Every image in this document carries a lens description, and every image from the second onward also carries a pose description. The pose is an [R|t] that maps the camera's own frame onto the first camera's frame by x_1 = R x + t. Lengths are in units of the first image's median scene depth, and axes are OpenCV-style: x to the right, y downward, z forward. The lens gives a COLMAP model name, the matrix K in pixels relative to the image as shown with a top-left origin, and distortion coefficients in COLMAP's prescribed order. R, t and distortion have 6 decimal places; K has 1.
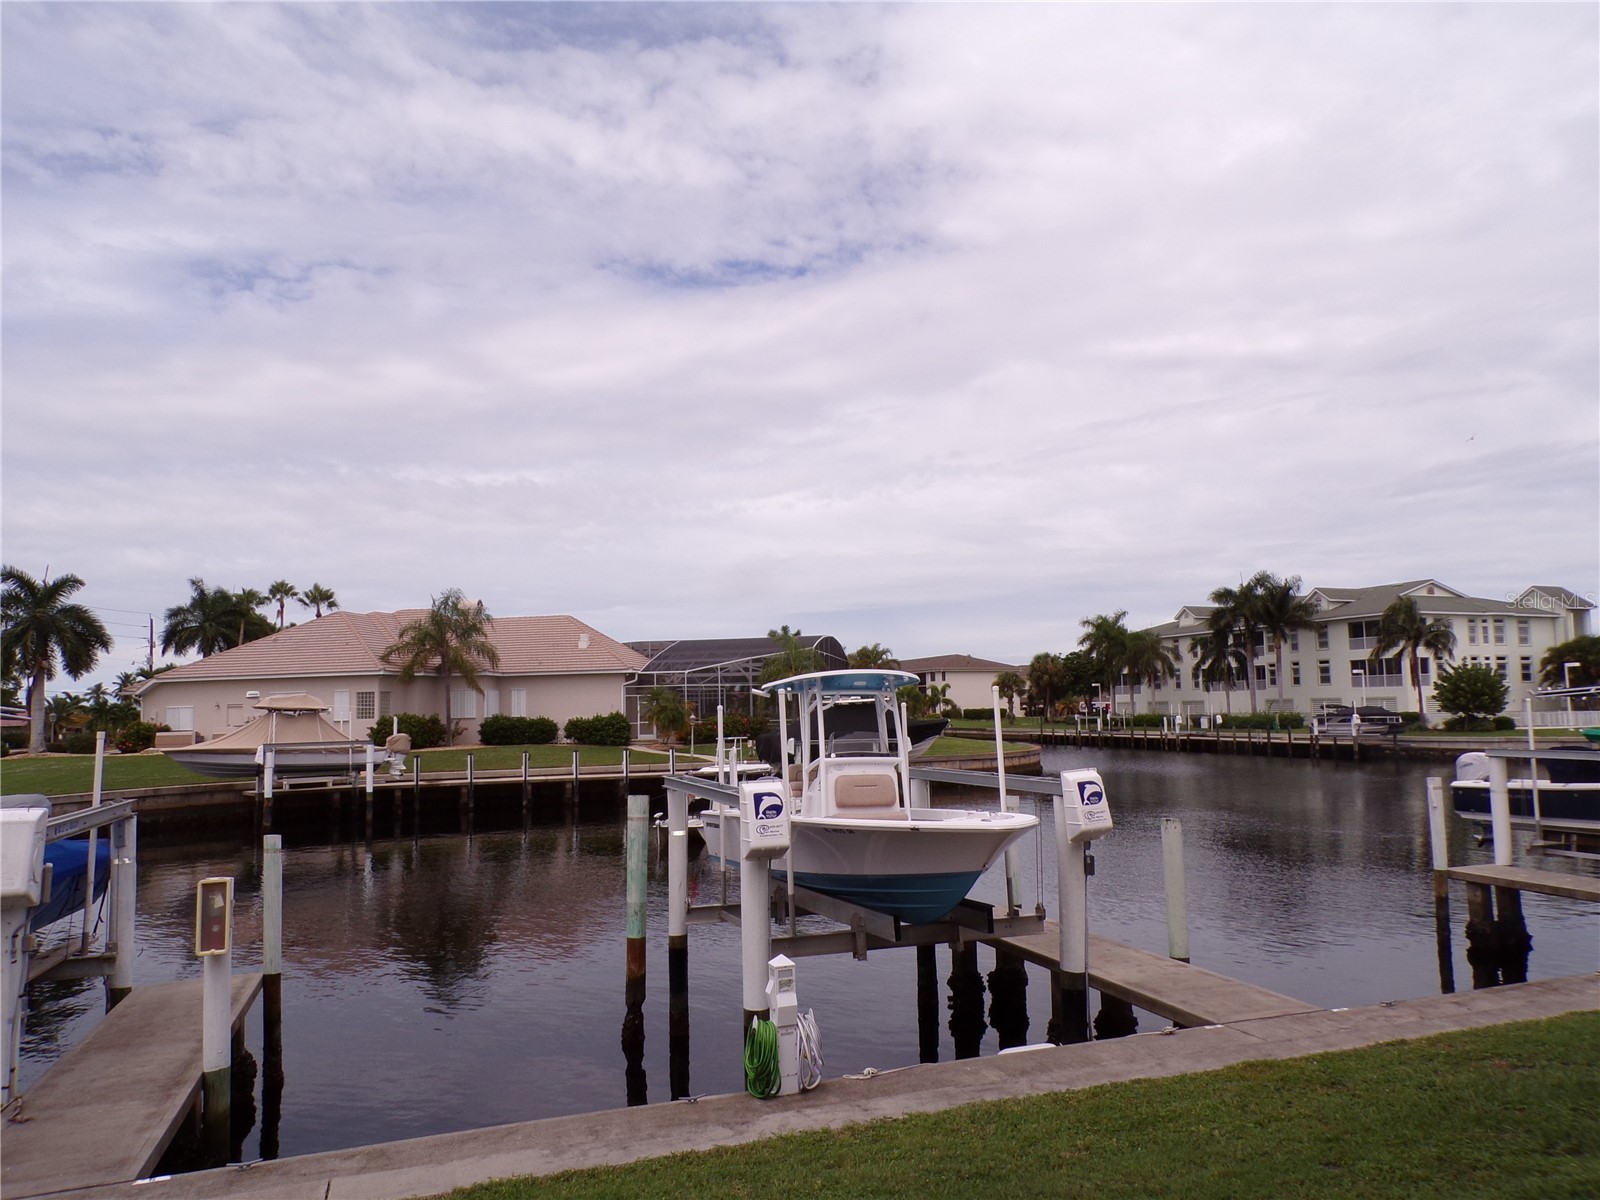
lens RADIAL K [[1089.0, 0, 799.6], [0, 1089.0, 597.7], [0, 0, 1]] dist [-0.002834, 0.007015]
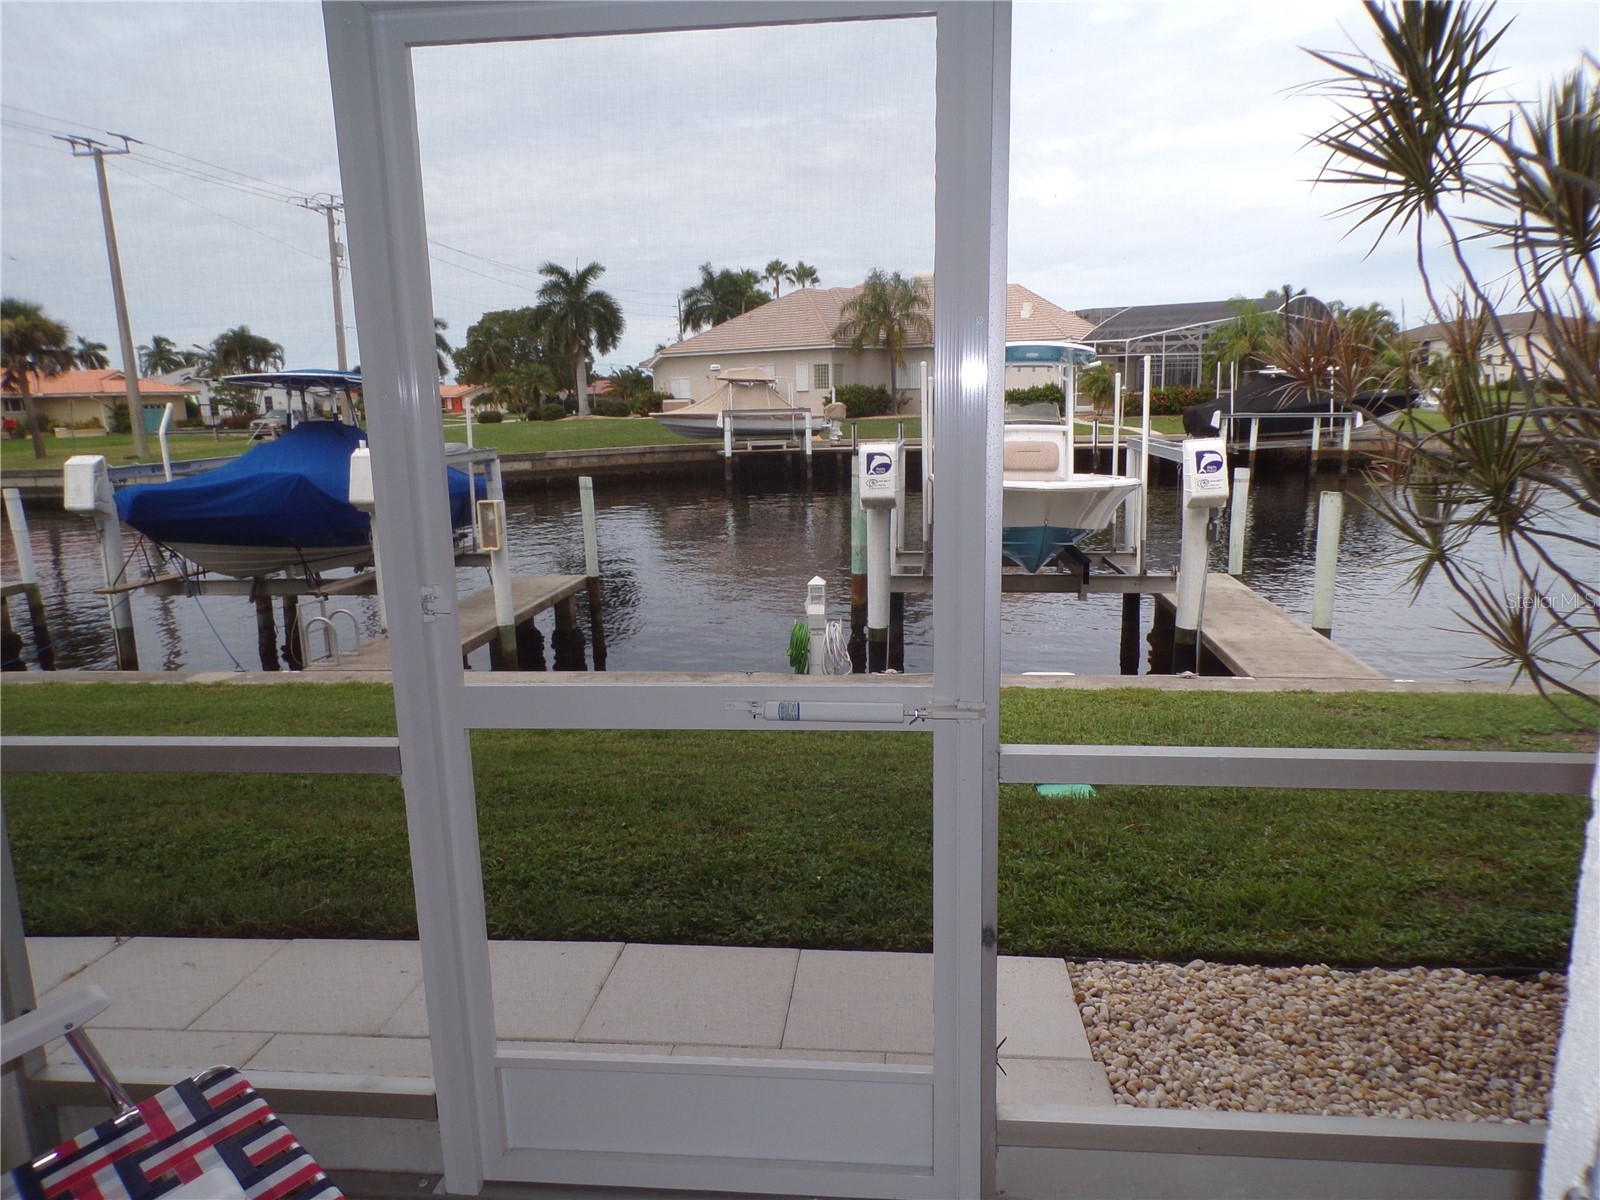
lens RADIAL K [[1089.0, 0, 824.8], [0, 1089.0, 605.1], [0, 0, 1]] dist [-0.002834, 0.007015]
pose [[0.906656, 0.084770, -0.413267, 0.100713], [0.043623, 0.955514, 0.291701, -0.002043], [0.419610, -0.282500, 0.862625, -0.019862]]
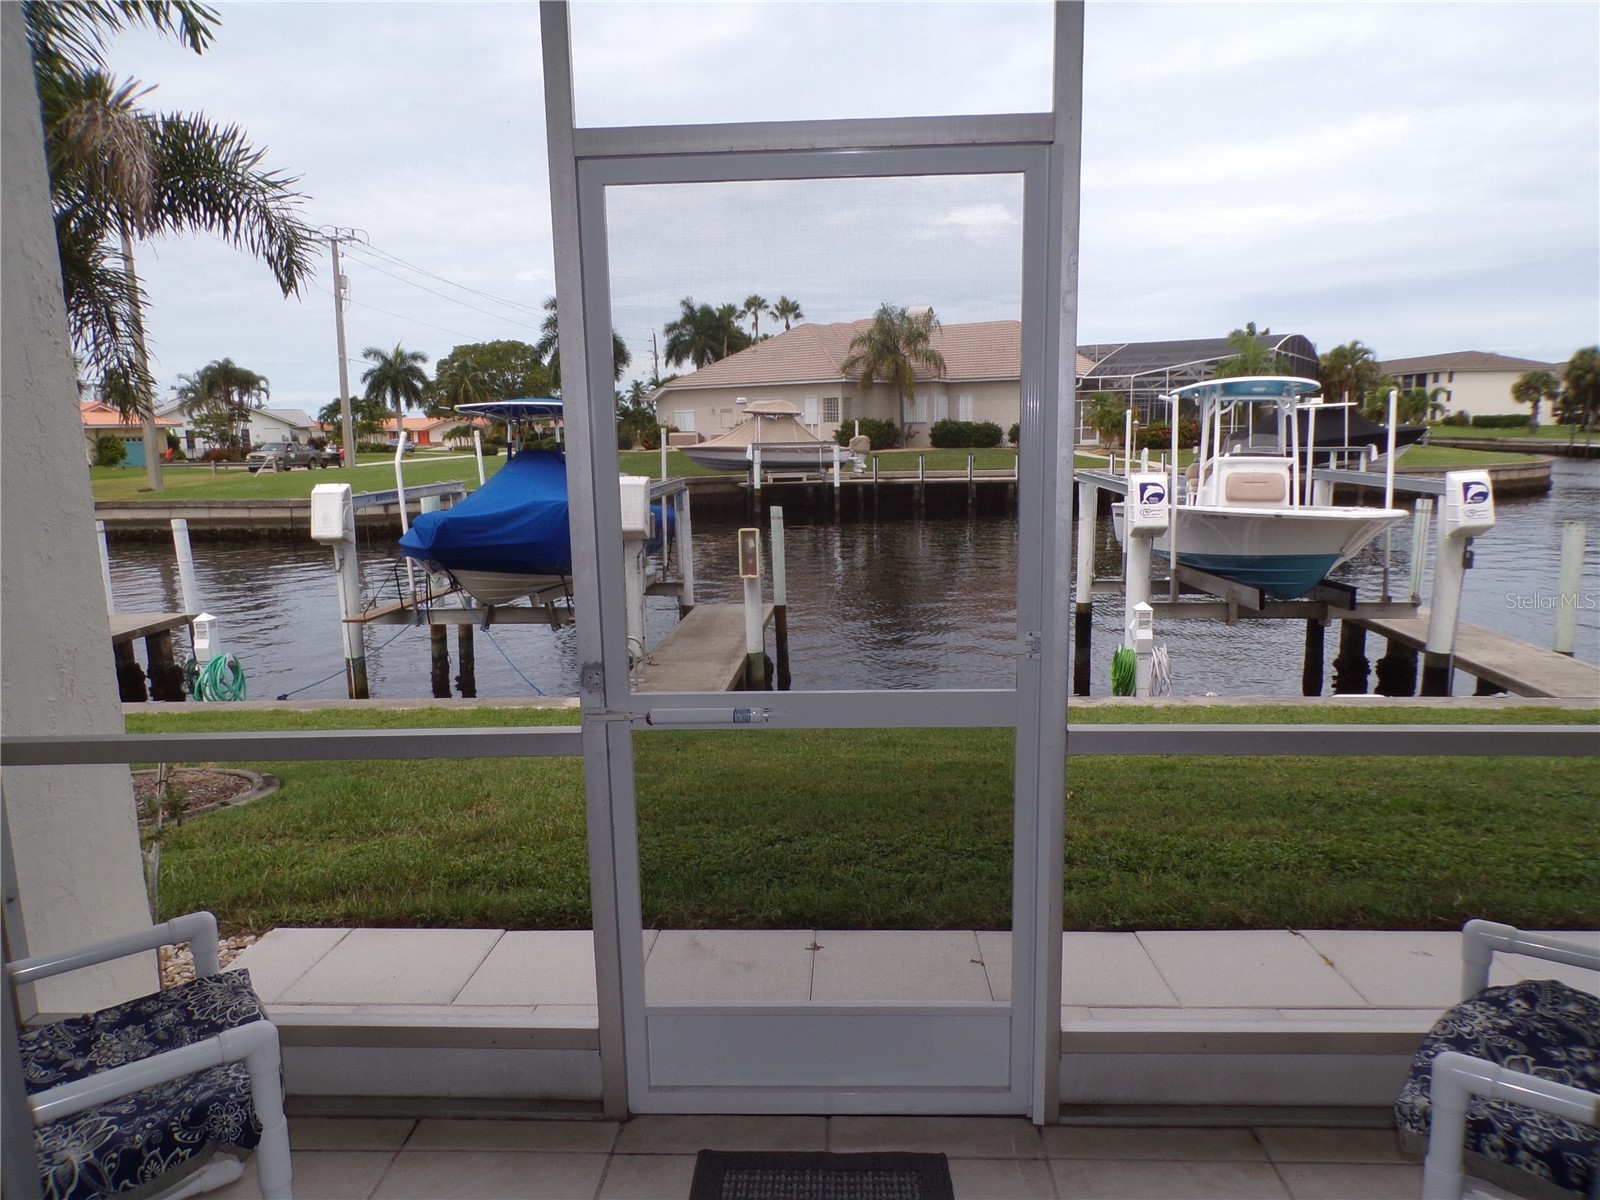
lens RADIAL K [[1089.0, 0, 795.7], [0, 1089.0, 613.8], [0, 0, 1]] dist [-0.002834, 0.007015]
pose [[0.918225, 0.073273, -0.389222, 0.021476], [0.038324, 0.961688, 0.271453, -0.005878], [0.394200, -0.264171, 0.880238, -0.062520]]
